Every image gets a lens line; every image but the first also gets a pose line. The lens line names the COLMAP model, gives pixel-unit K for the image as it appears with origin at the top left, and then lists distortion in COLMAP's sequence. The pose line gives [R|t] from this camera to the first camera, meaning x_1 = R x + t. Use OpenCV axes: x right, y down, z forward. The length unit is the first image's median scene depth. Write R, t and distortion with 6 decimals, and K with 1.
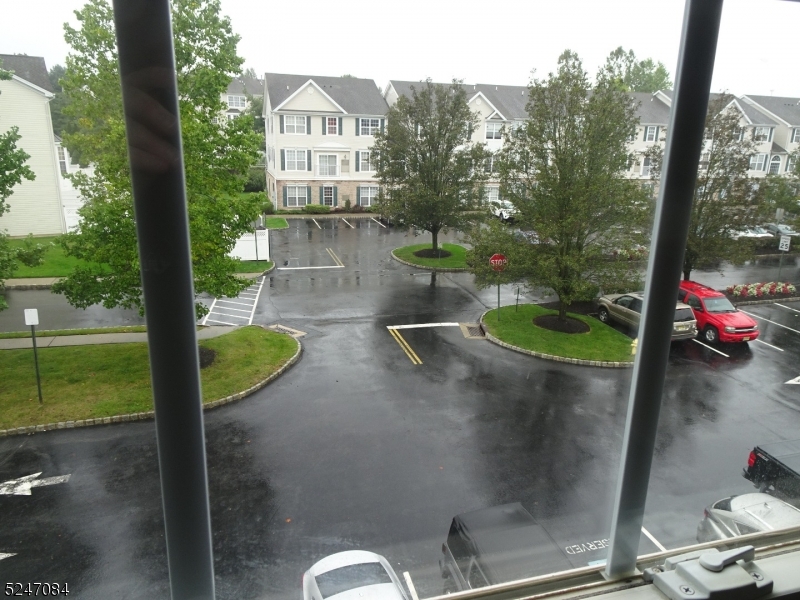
lens RADIAL K [[576.5, 0, 403.8], [0, 576.5, 299.6], [0, 0, 1]] dist [0.023870, 0.000722]
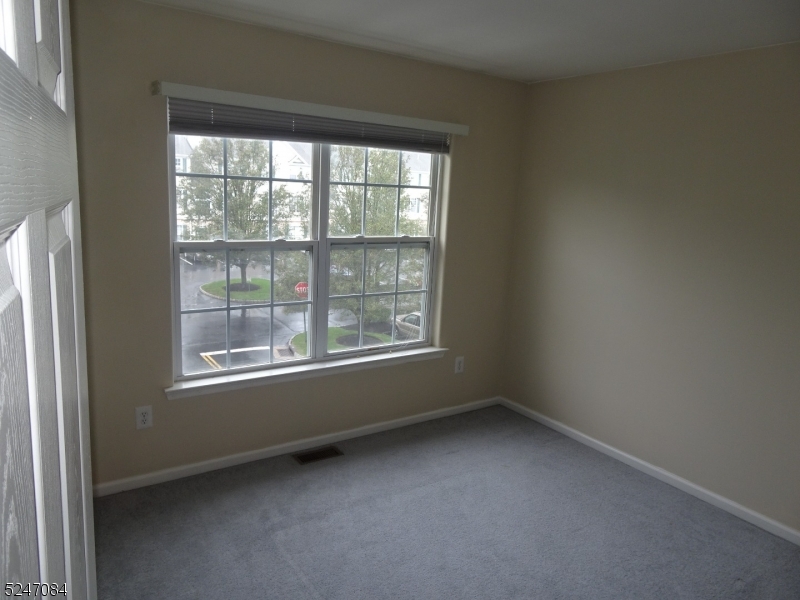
lens RADIAL K [[576.5, 0, 403.8], [0, 576.5, 299.6], [0, 0, 1]] dist [0.023870, 0.000722]
pose [[0.947741, -0.041571, 0.316320, -0.004988], [0.061903, 0.996593, -0.054496, 0.021400], [-0.312977, 0.071229, 0.947086, -0.101837]]
